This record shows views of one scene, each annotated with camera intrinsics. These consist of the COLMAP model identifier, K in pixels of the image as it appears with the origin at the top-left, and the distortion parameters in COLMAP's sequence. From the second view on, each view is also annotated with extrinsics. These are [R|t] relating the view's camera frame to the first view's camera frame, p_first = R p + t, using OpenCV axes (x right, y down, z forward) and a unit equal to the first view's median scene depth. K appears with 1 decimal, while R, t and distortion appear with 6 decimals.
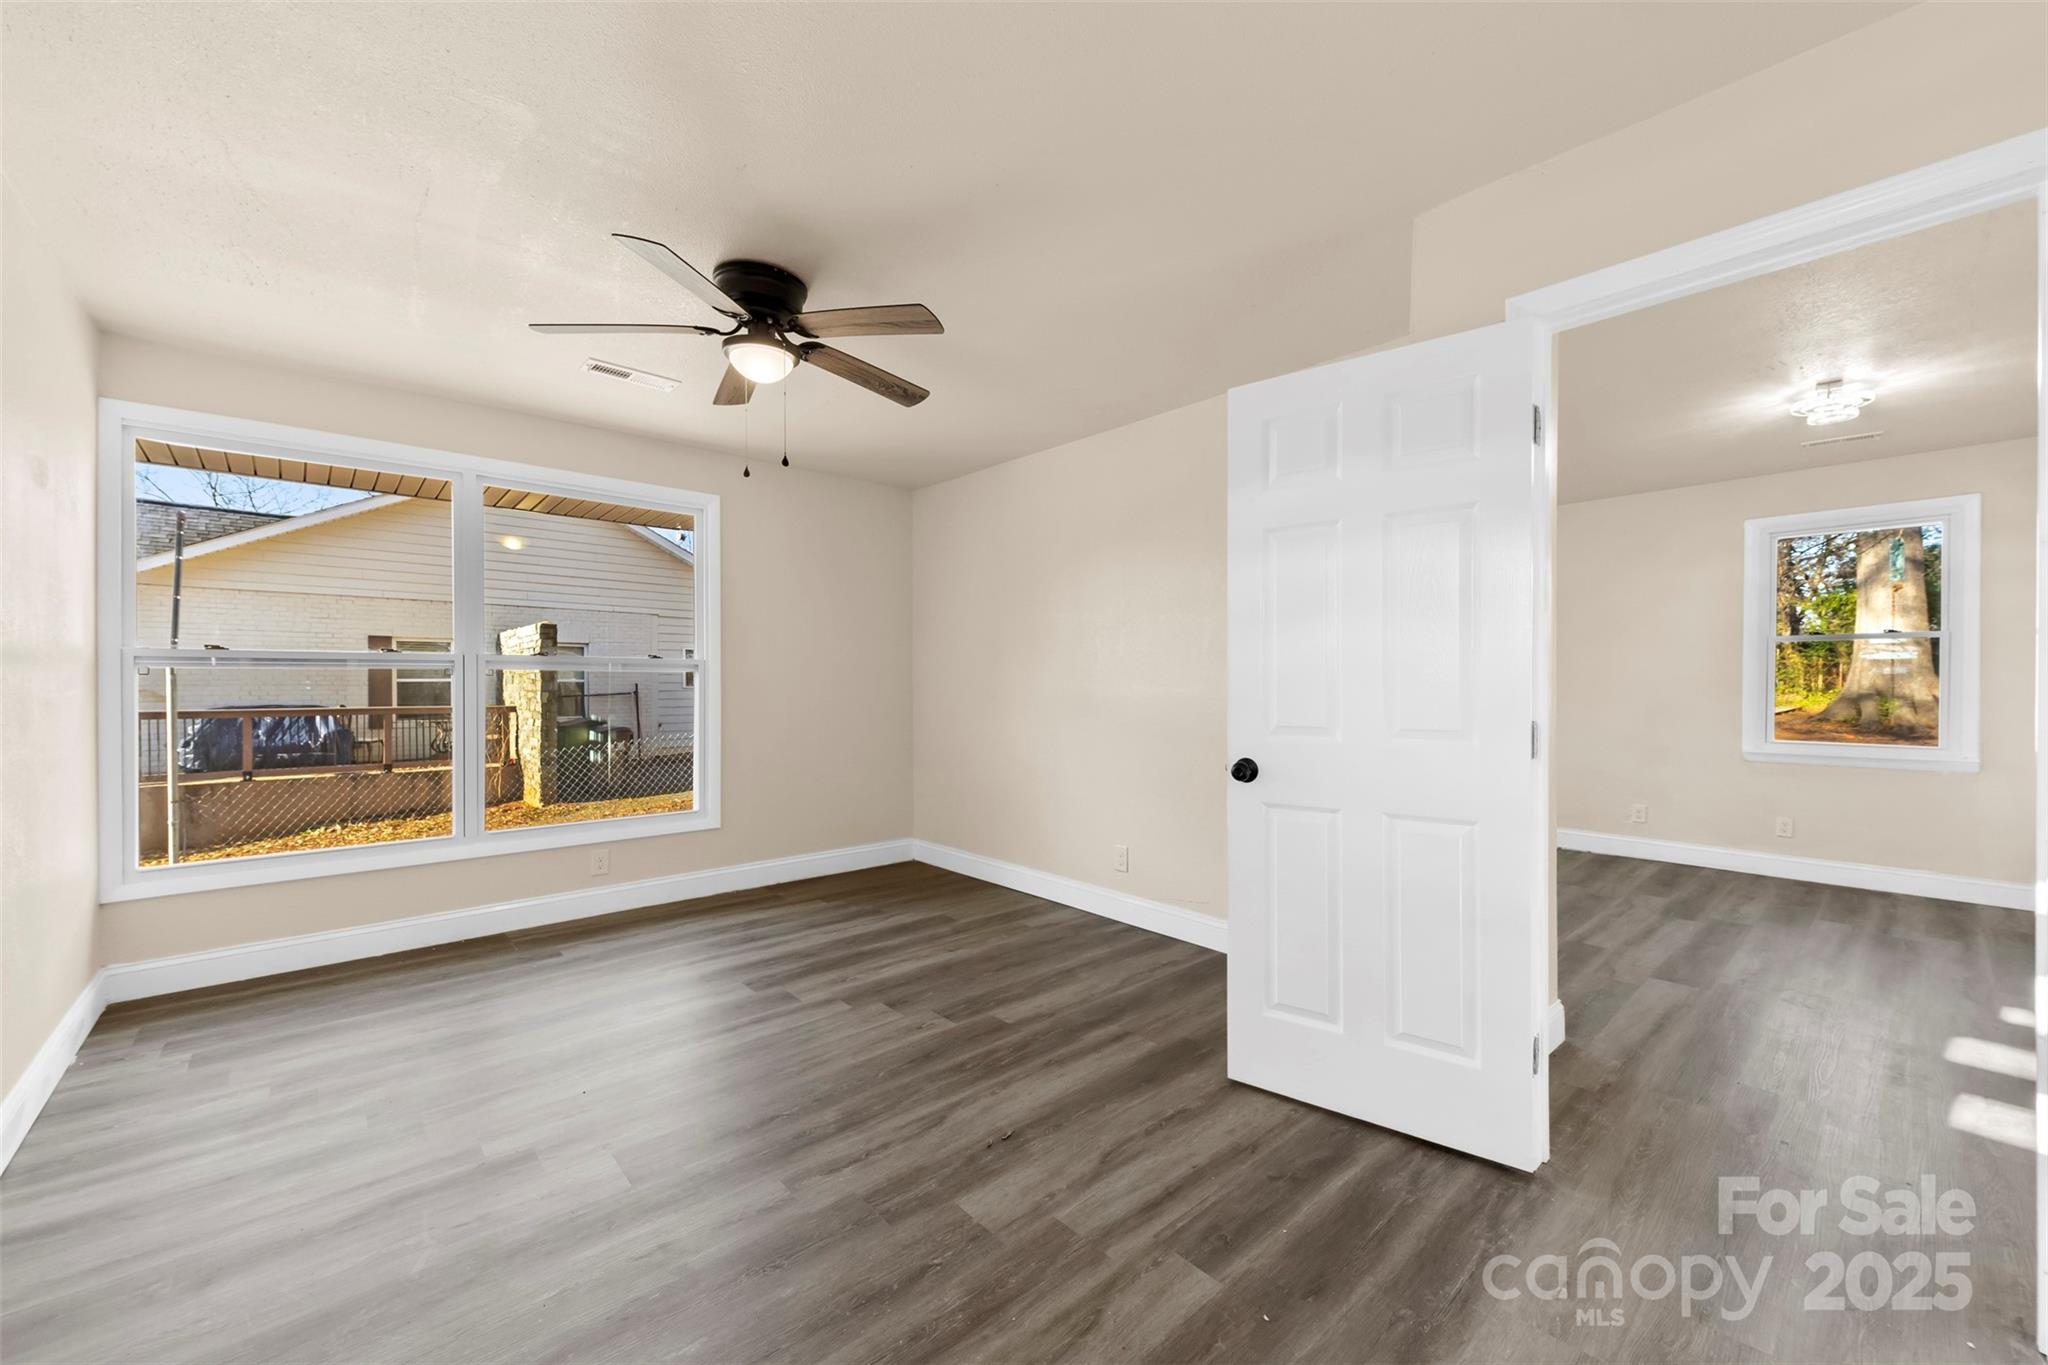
lens RADIAL K [[798.6, 0, 1018.5], [0, 798.6, 684.9], [0, 0, 1]] dist [0.014348, -0.005449]
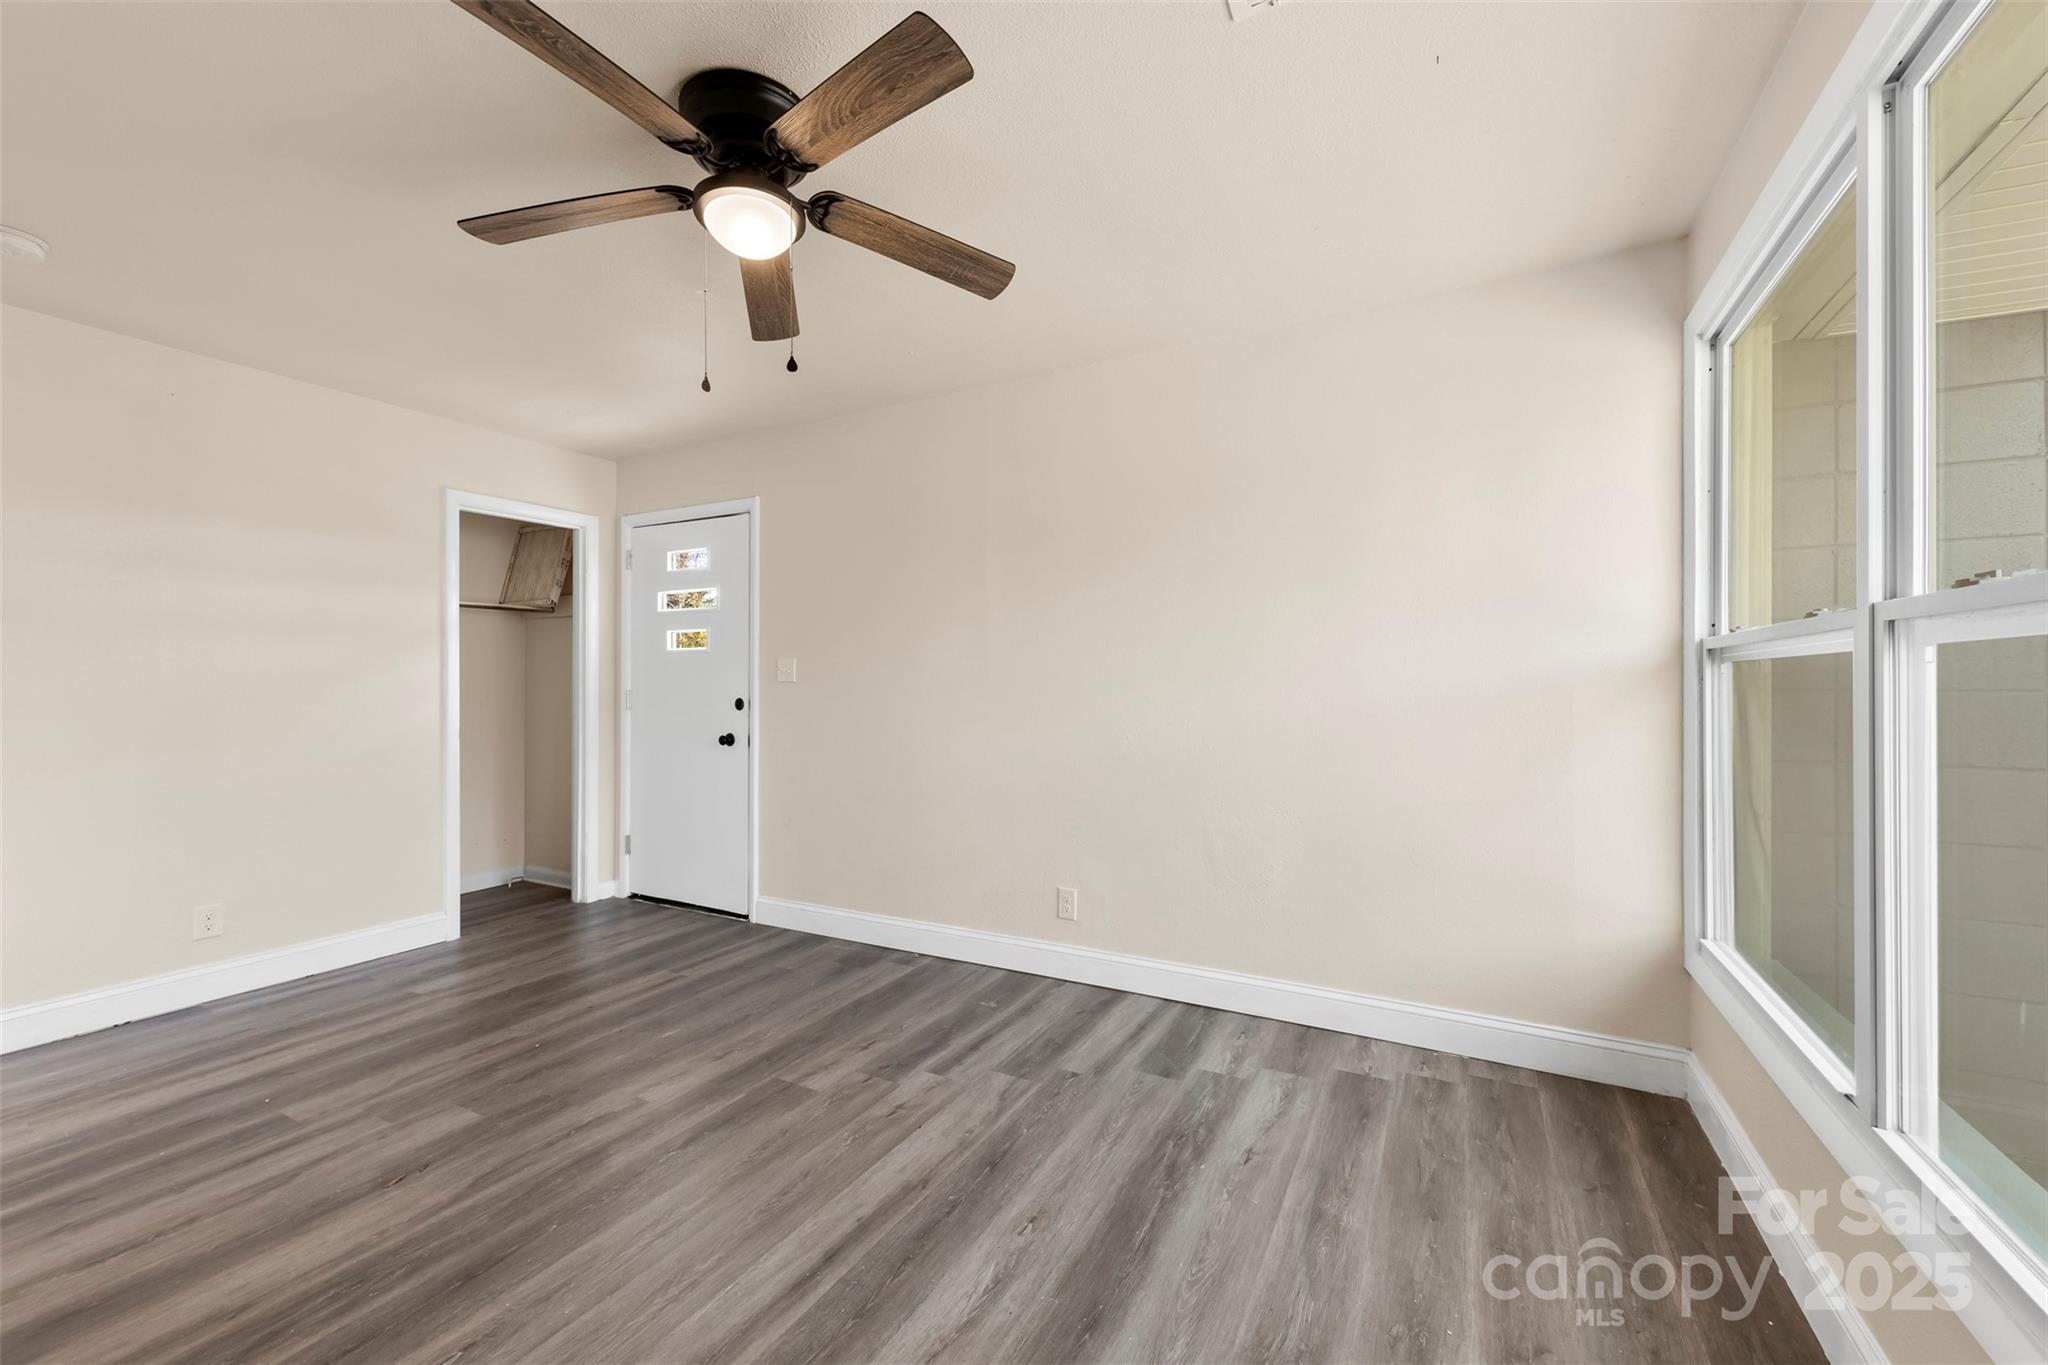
lens RADIAL K [[798.6, 0, 1036.4], [0, 798.6, 683.4], [0, 0, 1]] dist [0.014348, -0.005449]
pose [[-0.932833, 0.000486, -0.360308, -0.300181], [-0.000730, 0.999994, 0.003241, -0.011553], [0.360308, 0.003286, -0.932828, 1.738385]]
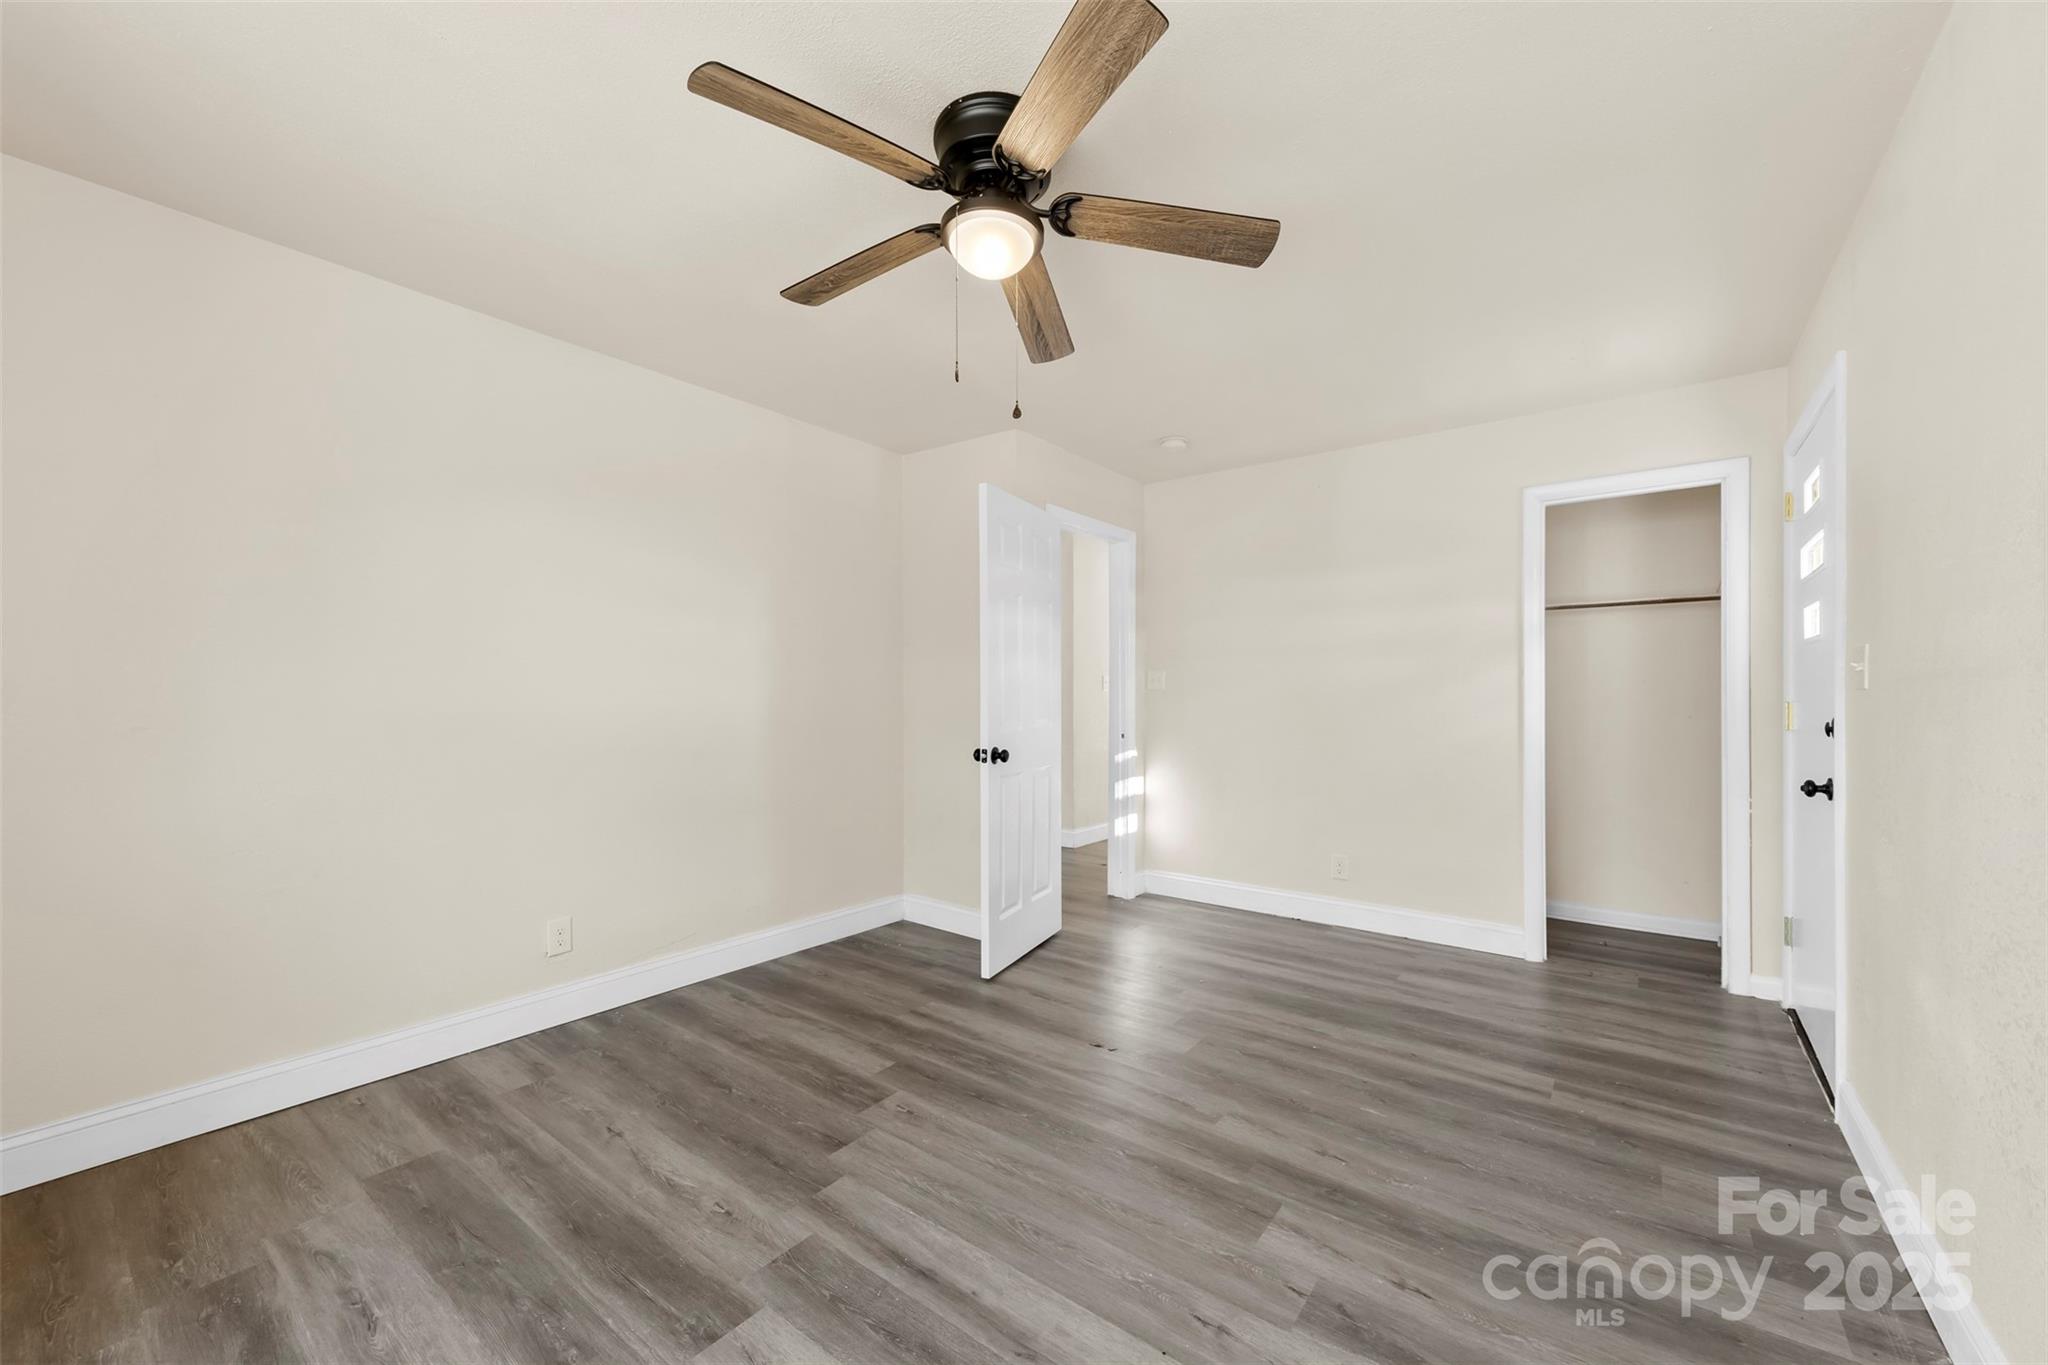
lens RADIAL K [[798.6, 0, 1037.2], [0, 798.6, 689.8], [0, 0, 1]] dist [0.014348, -0.005449]
pose [[-0.204986, 0.000344, 0.978765, -1.028885], [0.000989, 1.000000, -0.000144, -0.009749], [-0.978764, 0.000939, -0.204987, 1.110738]]
